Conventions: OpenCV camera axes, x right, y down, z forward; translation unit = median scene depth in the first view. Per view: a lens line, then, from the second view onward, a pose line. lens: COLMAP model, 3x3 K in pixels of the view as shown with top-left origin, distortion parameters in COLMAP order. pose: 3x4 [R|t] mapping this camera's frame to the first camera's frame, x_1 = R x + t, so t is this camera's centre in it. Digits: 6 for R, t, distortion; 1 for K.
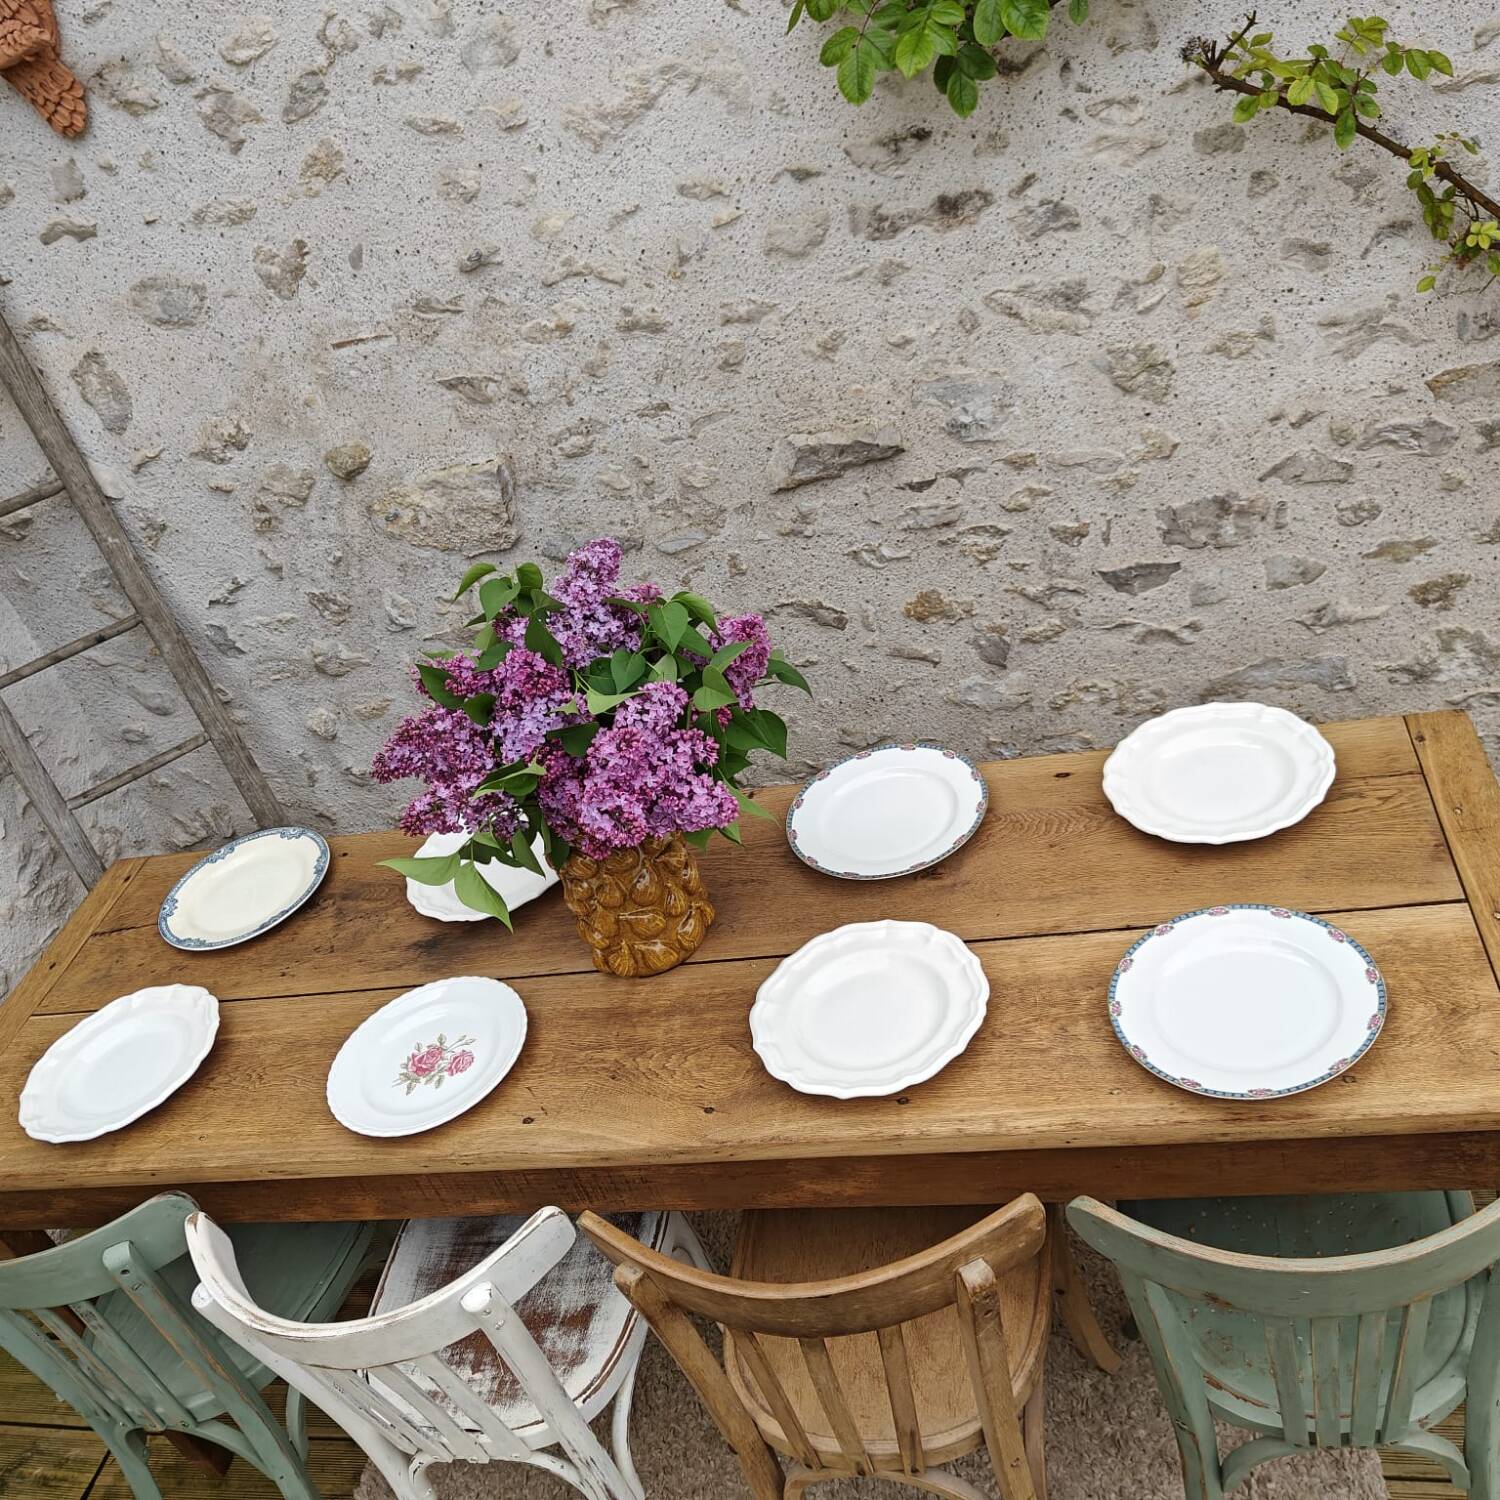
lens RADIAL K [[1401.0, 0, 758.2], [0, 1401.0, 751.4], [0, 0, 1]] dist [0.000652, 0.000000]
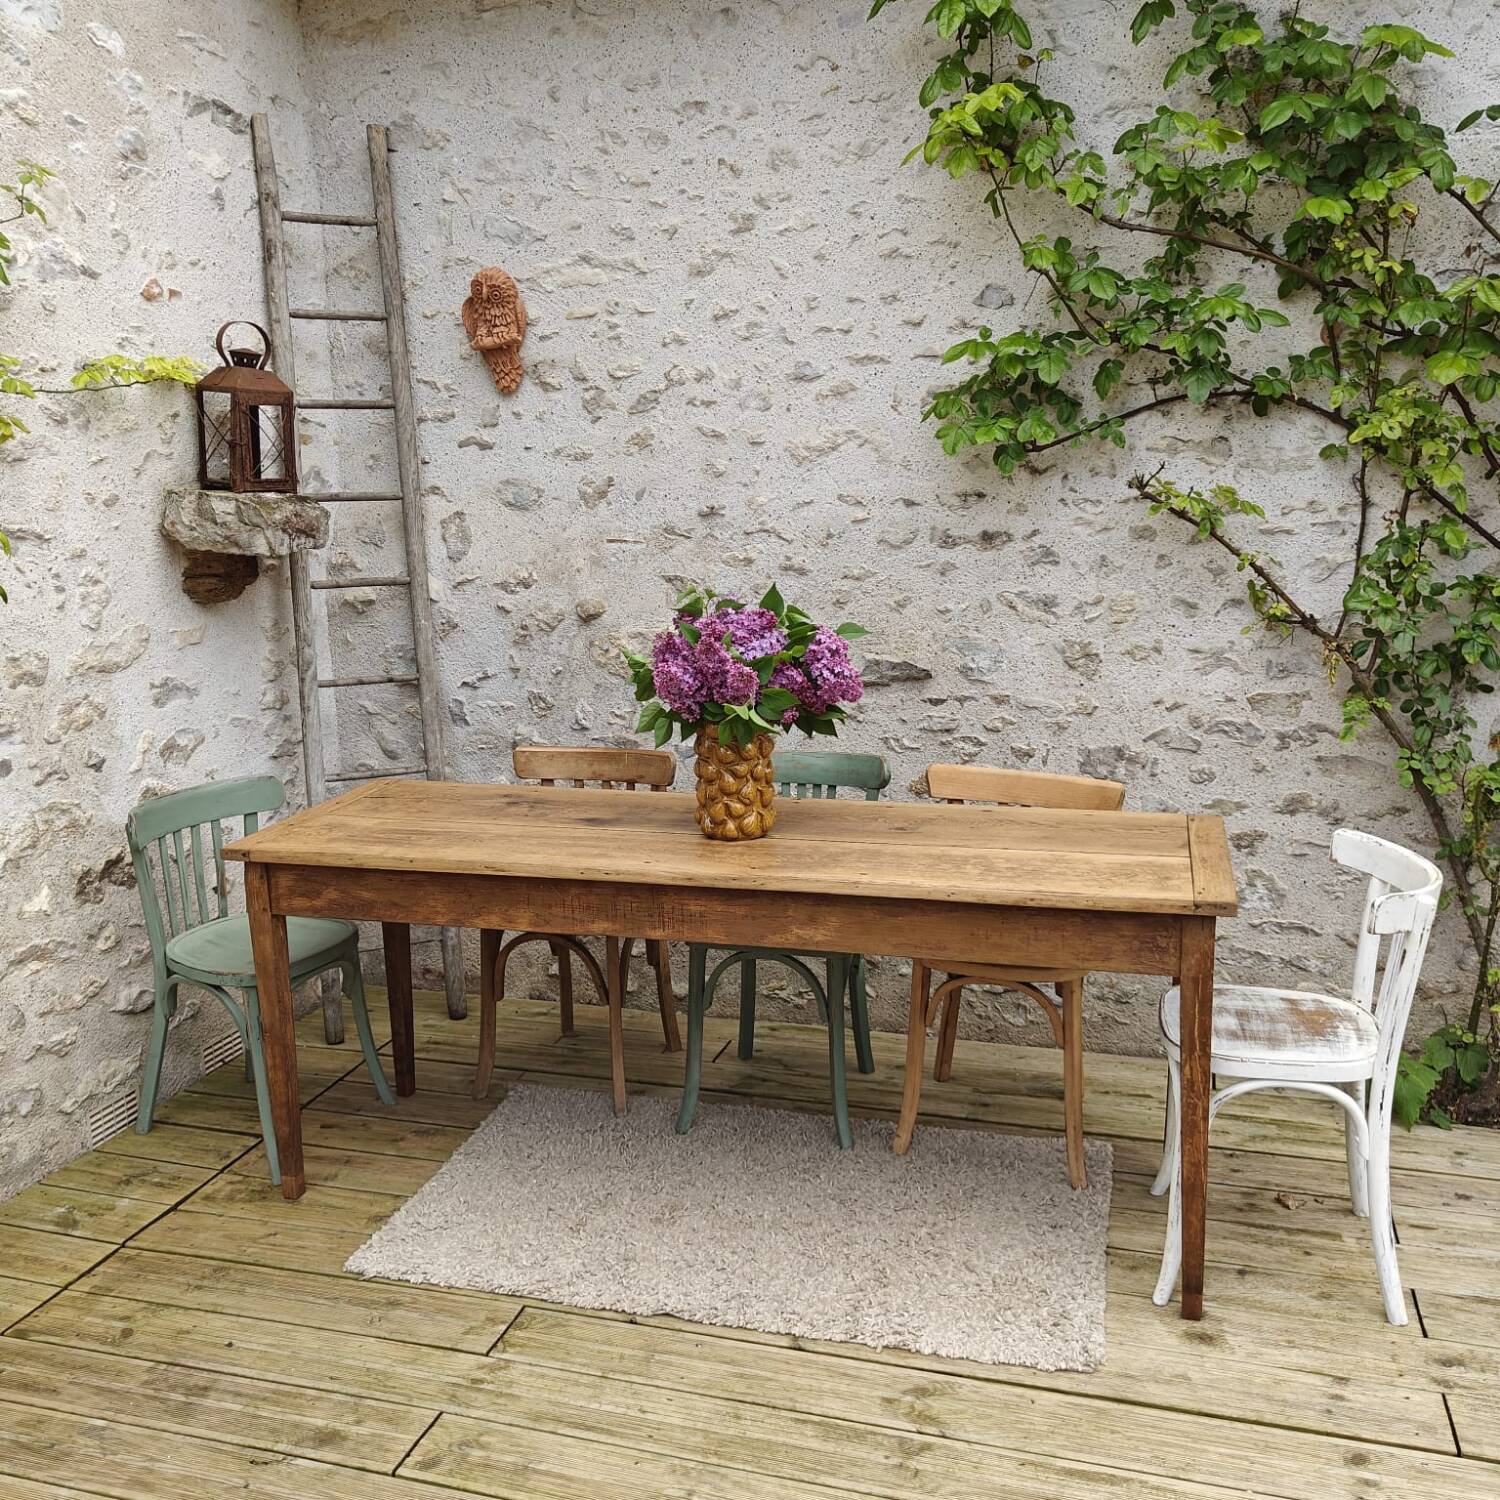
lens RADIAL K [[1401.0, 0, 753.3], [0, 1401.0, 759.7], [0, 0, 1]] dist [0.000652, 0.000000]
pose [[0.965866, 0.253659, -0.052539, 0.014585], [-0.255088, 0.896040, -0.363376, 0.517112], [-0.045096, 0.364375, 0.930160, -0.461748]]
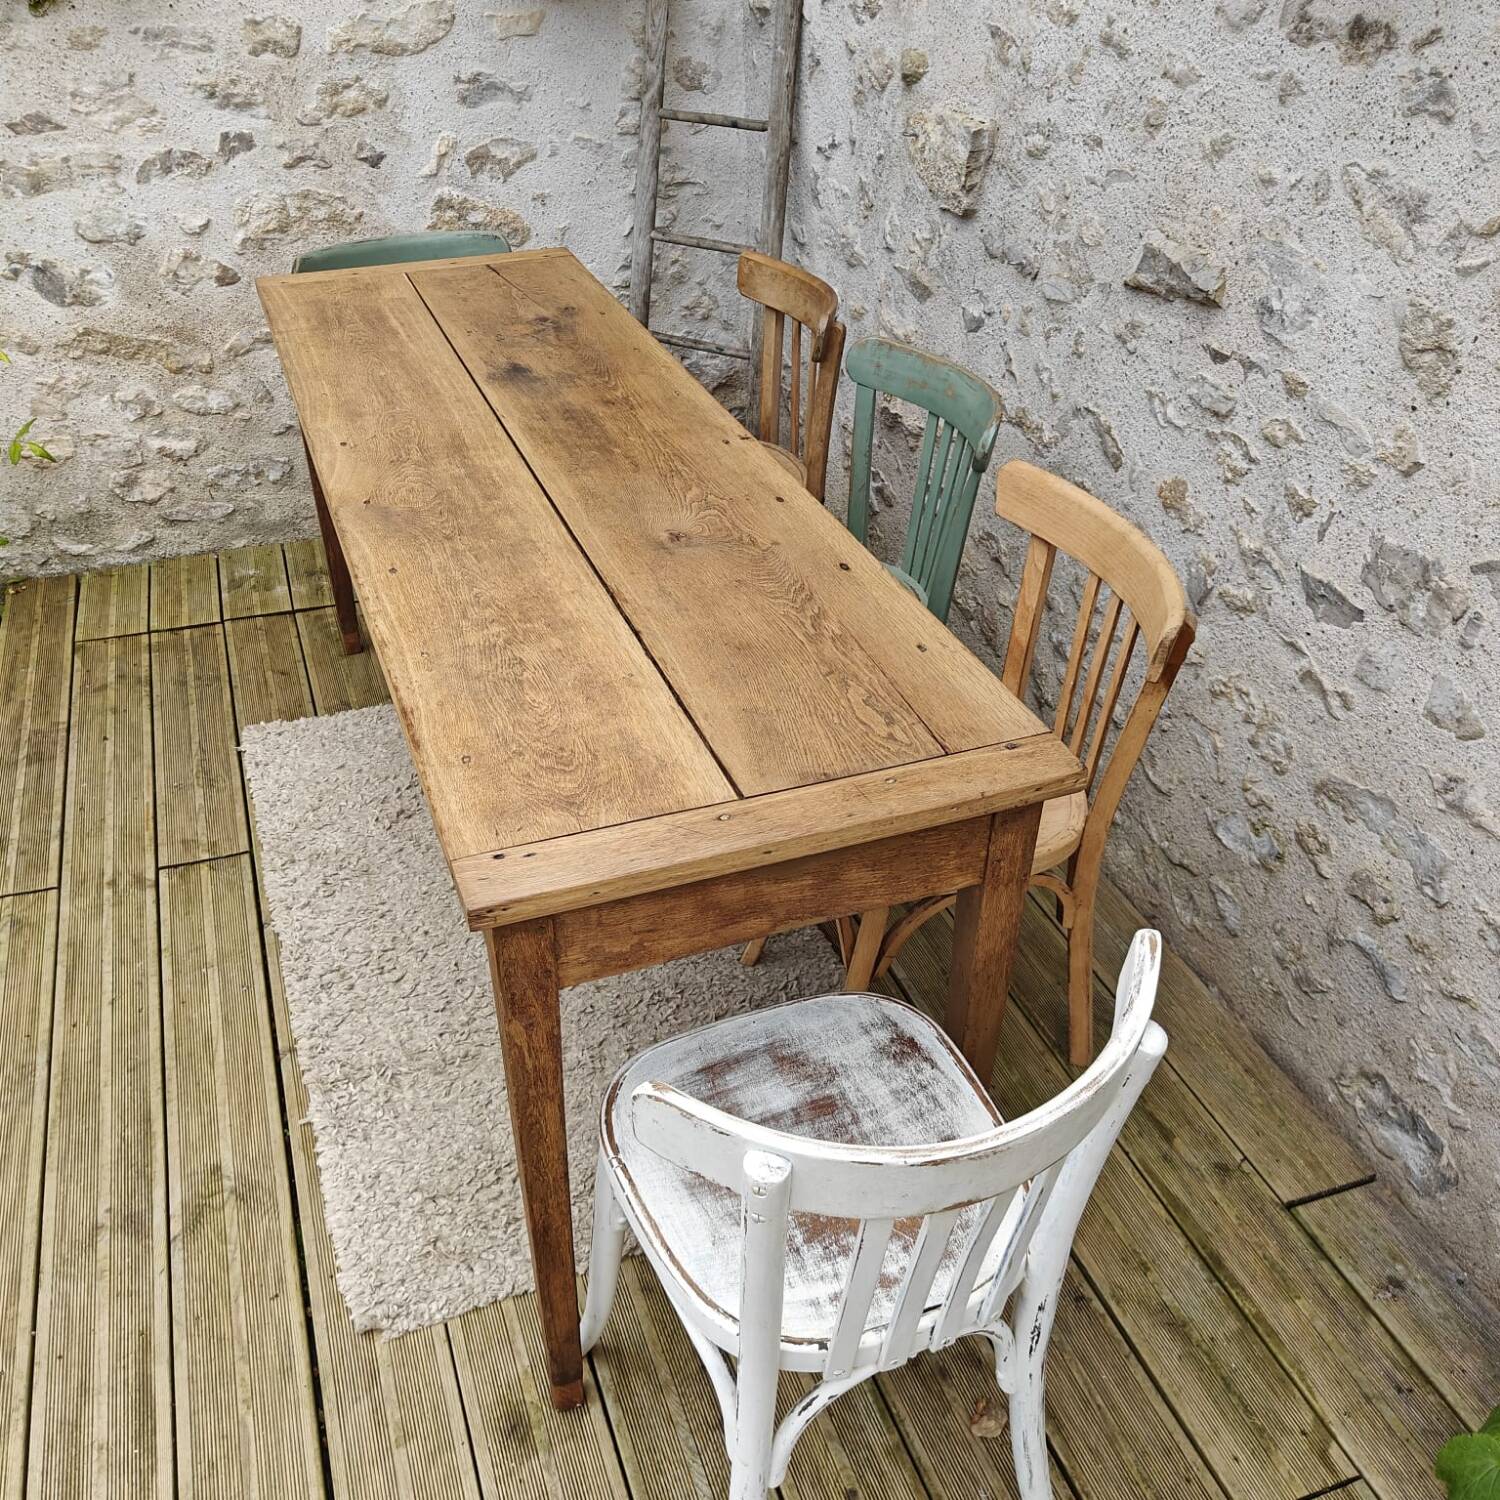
lens RADIAL K [[1399.8, 0, 745.5], [0, 1399.8, 767.2], [0, 0, 1]] dist [-0.000738, 0.000000]
pose [[0.485460, 0.693400, -0.532470, 0.630664], [-0.607204, 0.705607, 0.365270, -0.154590], [0.628993, 0.145994, 0.763579, 0.201971]]
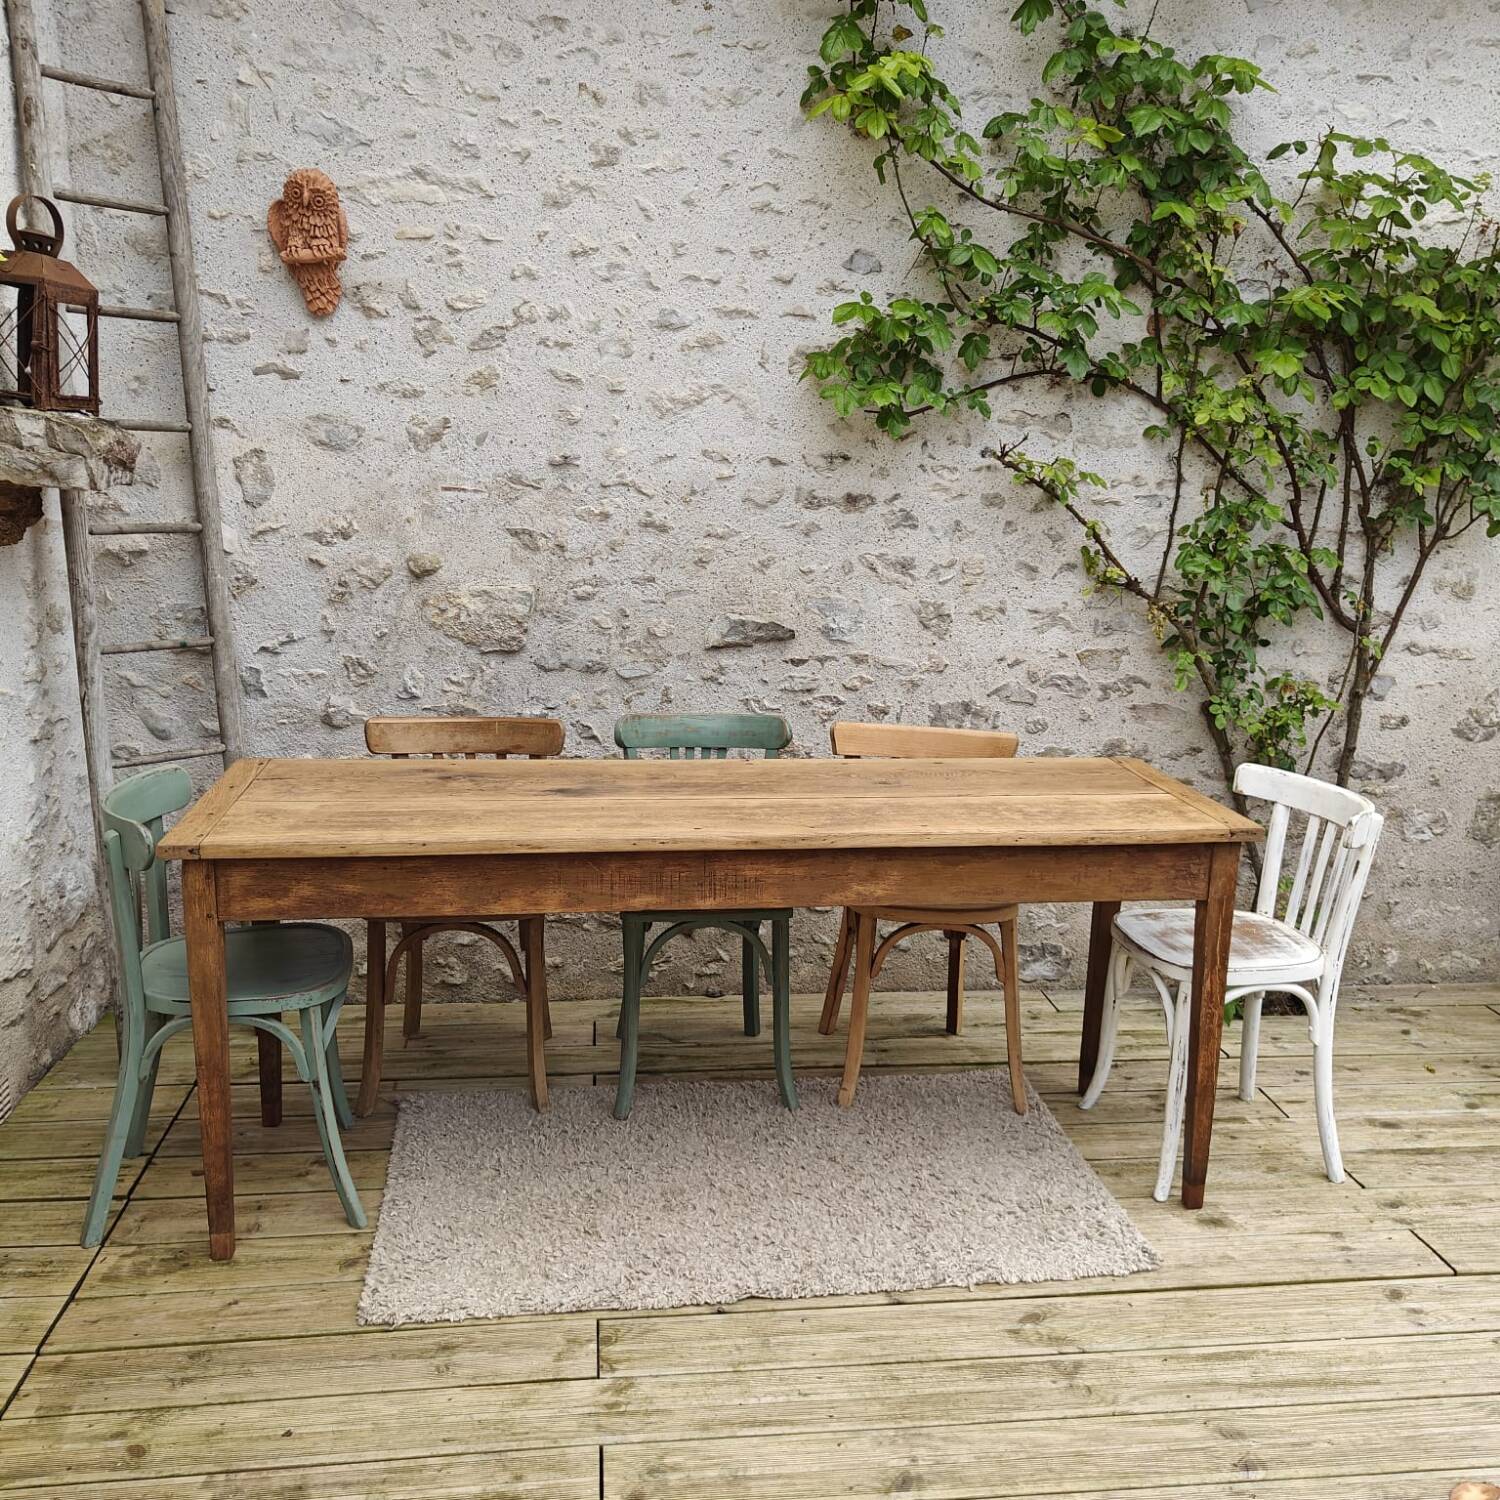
lens RADIAL K [[1401.0, 0, 758.8], [0, 1401.0, 763.9], [0, 0, 1]] dist [0.000652, 0.000000]
pose [[0.912043, 0.214157, 0.349735, -0.476308], [-0.055444, 0.909377, -0.412261, 0.598982], [-0.406329, 0.356609, 0.841265, -0.298858]]
